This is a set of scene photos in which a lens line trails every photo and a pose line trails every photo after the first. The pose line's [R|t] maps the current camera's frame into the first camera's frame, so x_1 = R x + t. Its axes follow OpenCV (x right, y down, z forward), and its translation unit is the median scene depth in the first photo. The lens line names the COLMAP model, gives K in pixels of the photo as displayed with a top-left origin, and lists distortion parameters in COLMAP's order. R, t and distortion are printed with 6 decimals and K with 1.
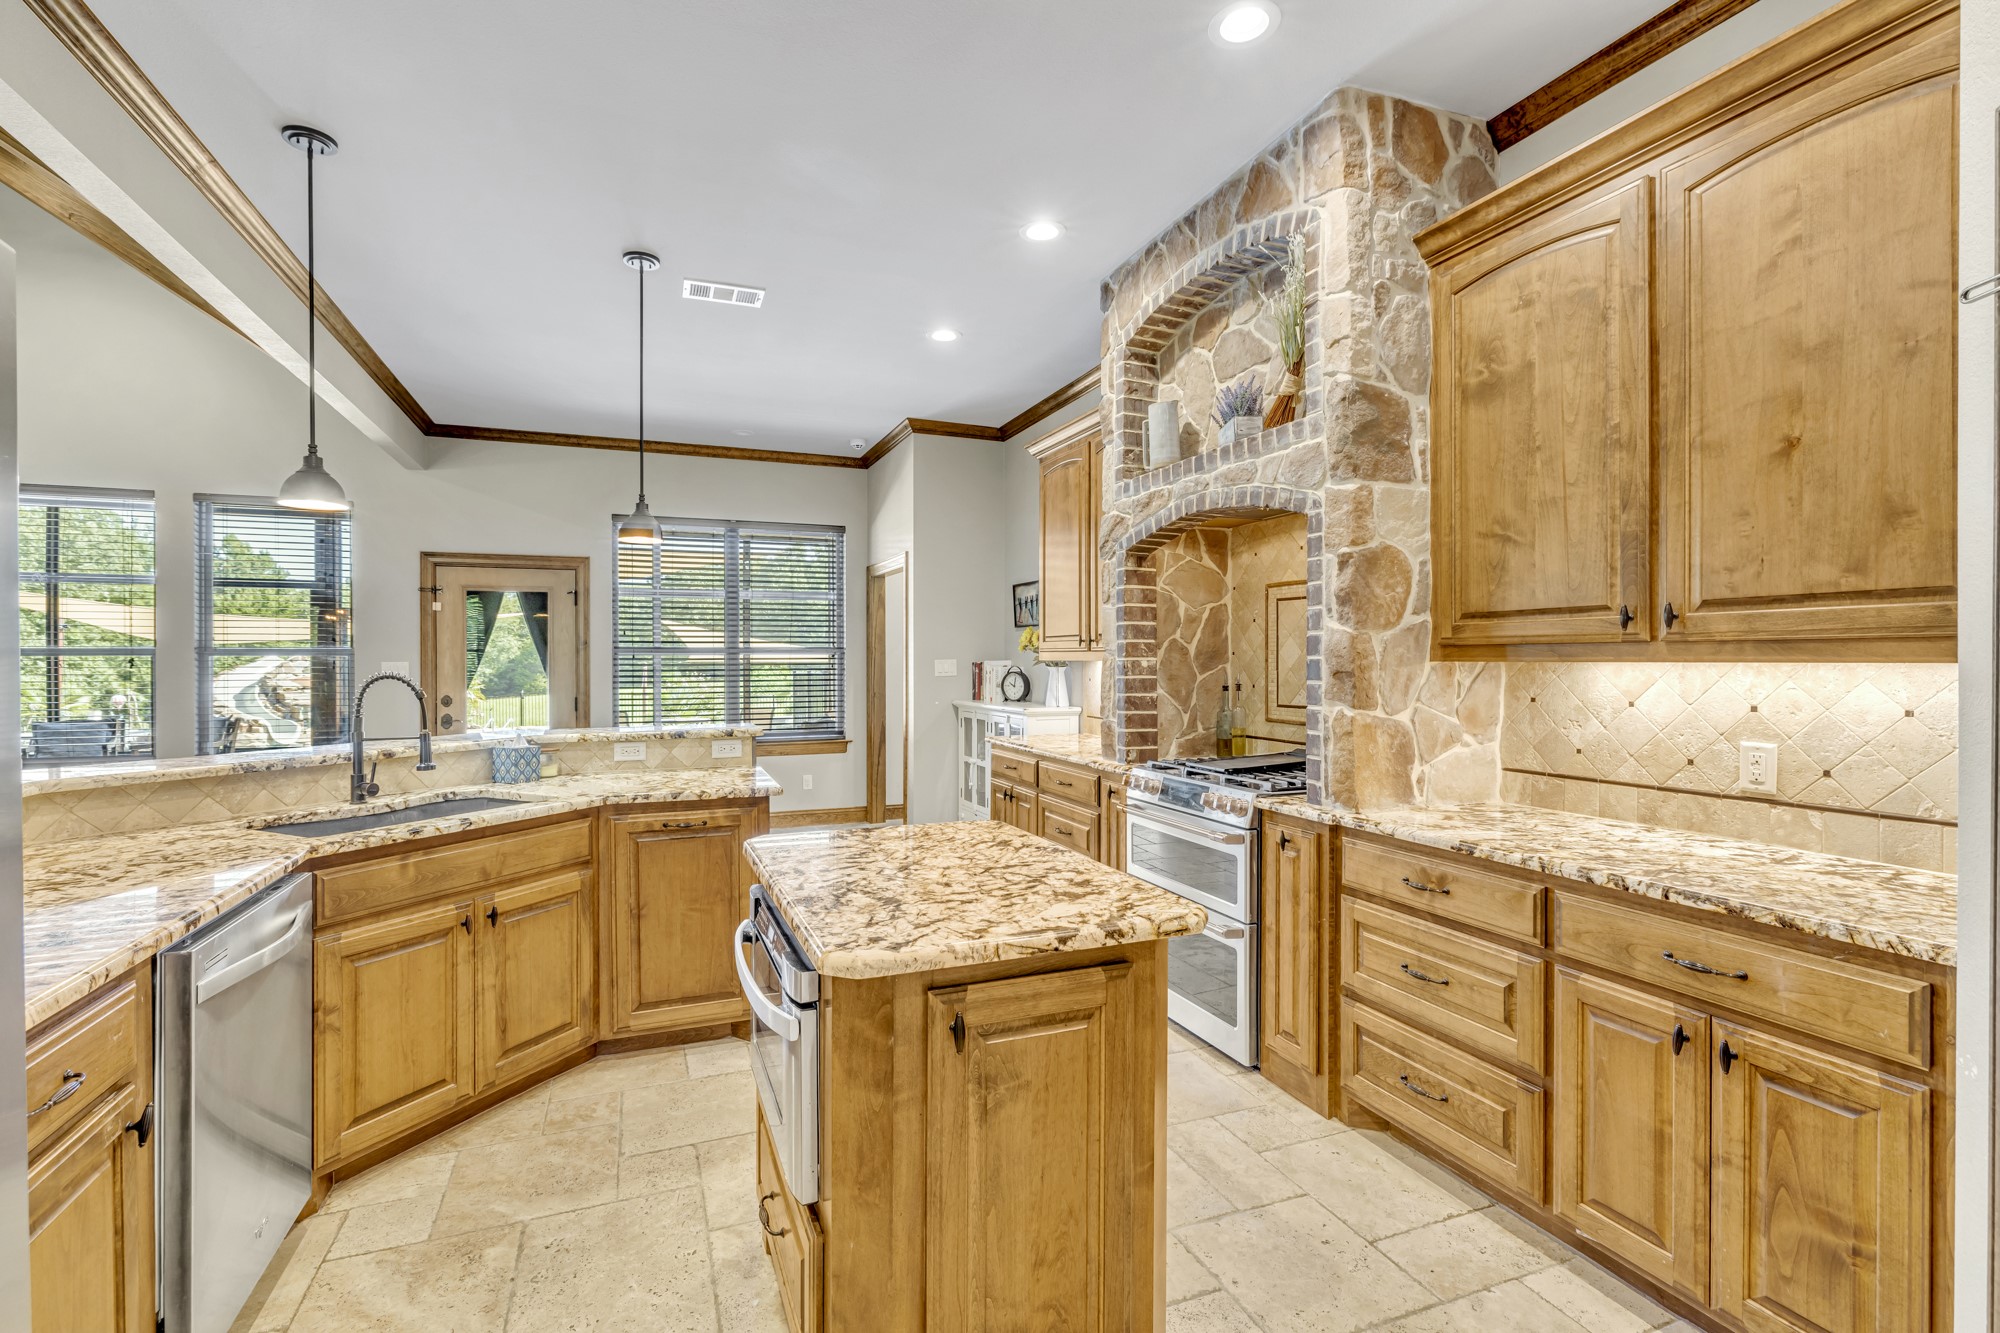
lens RADIAL K [[905.7, 0, 998.6], [0, 905.7, 663.1], [0, 0, 1]] dist [-0.001826, -0.000144]
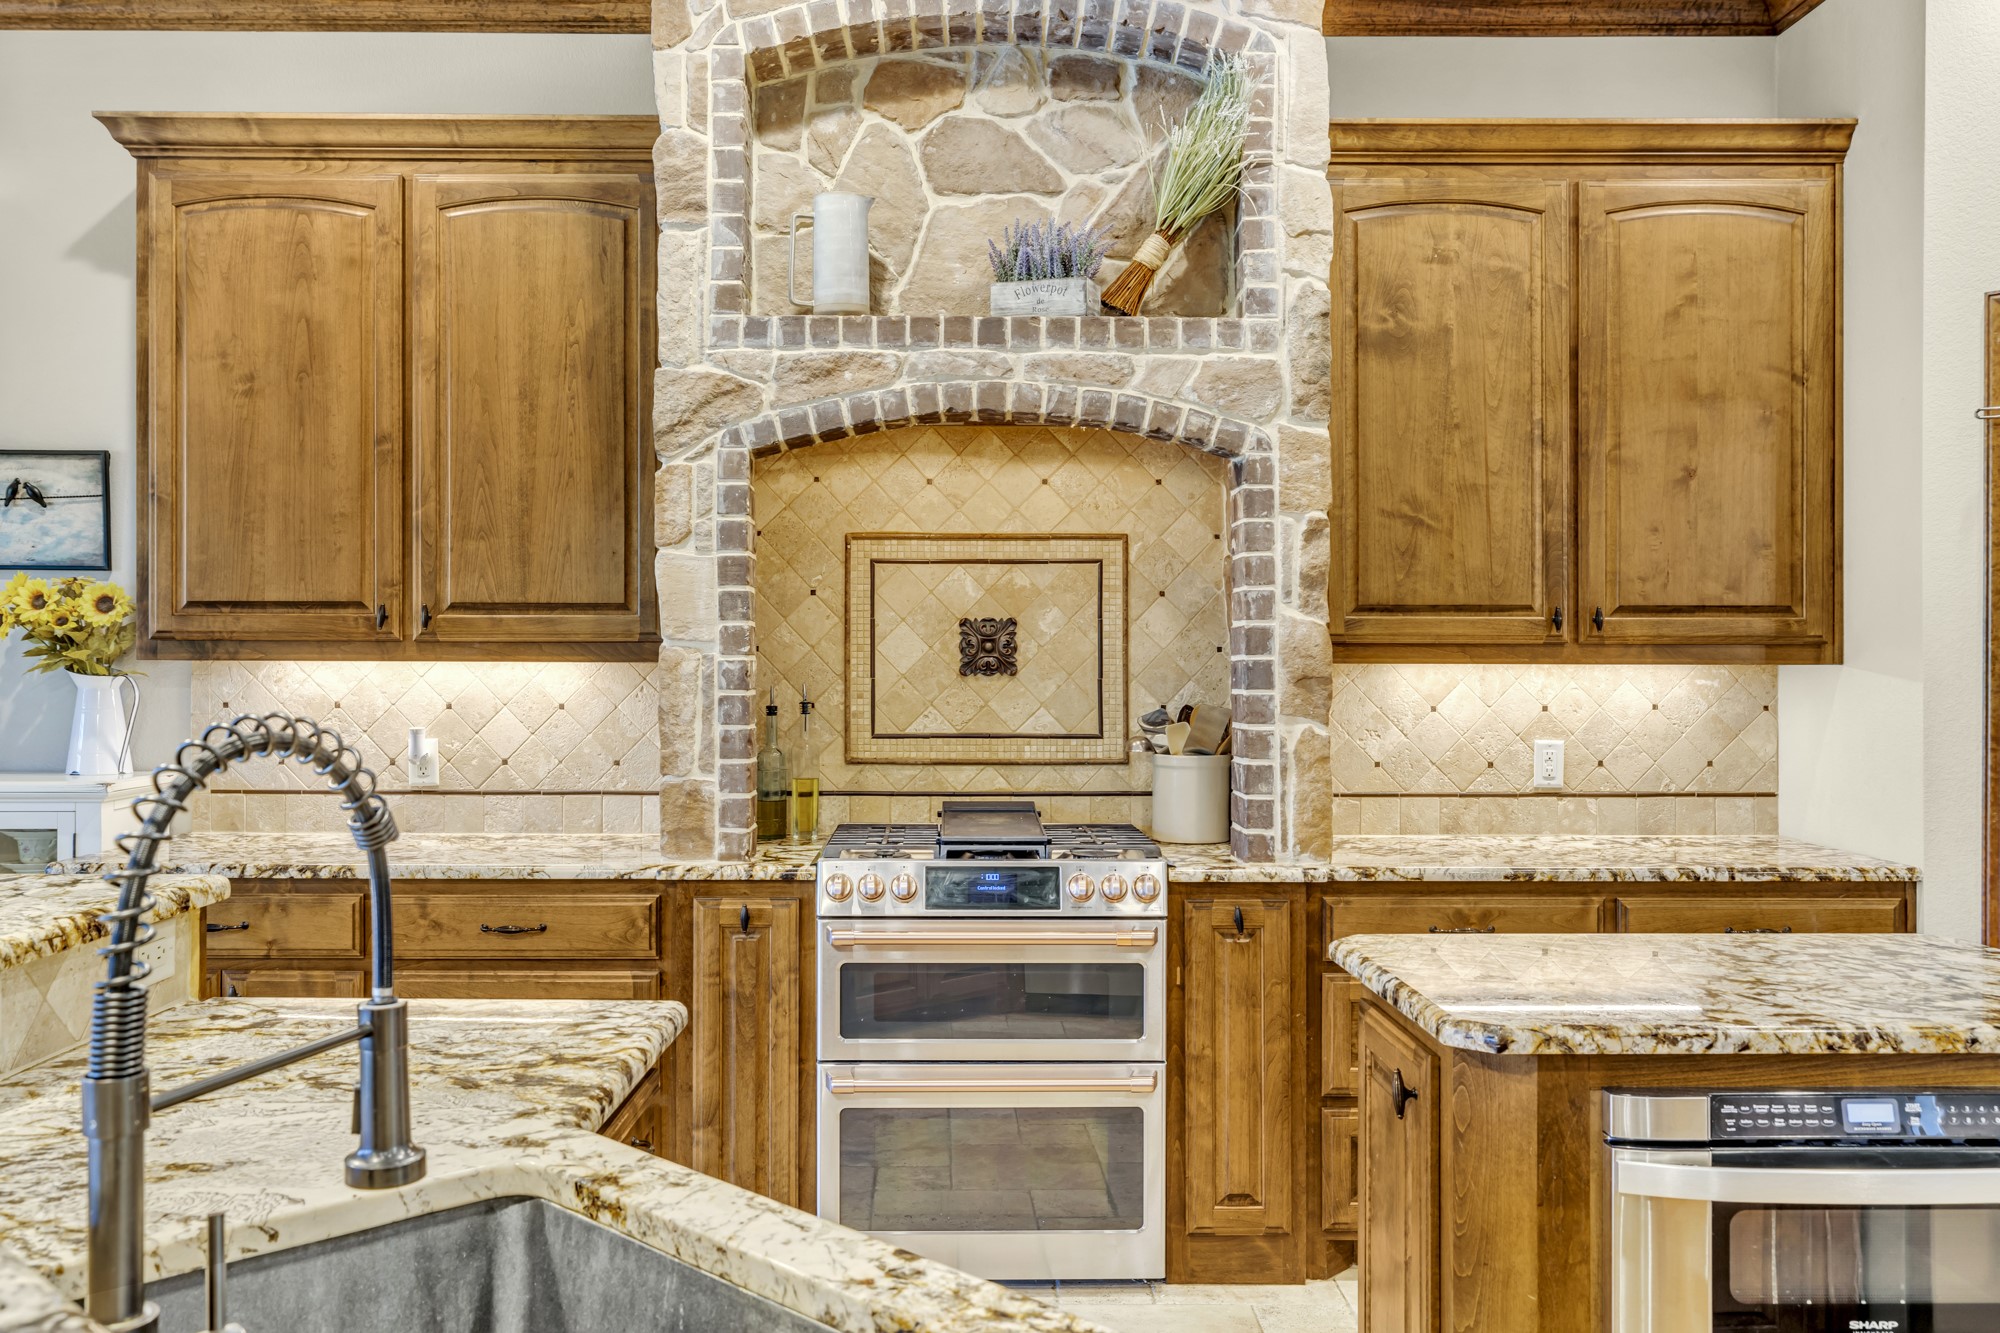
lens RADIAL K [[1639.7, 0, 1000.2], [0, 1639.7, 666.9], [0, 0, 1]] dist [0.000499, 0.000854]
pose [[0.358888, -0.001966, 0.933379, -1.021735], [0.001072, 0.999998, 0.001694, -0.001573], [-0.933380, 0.000393, 0.358889, 0.789976]]
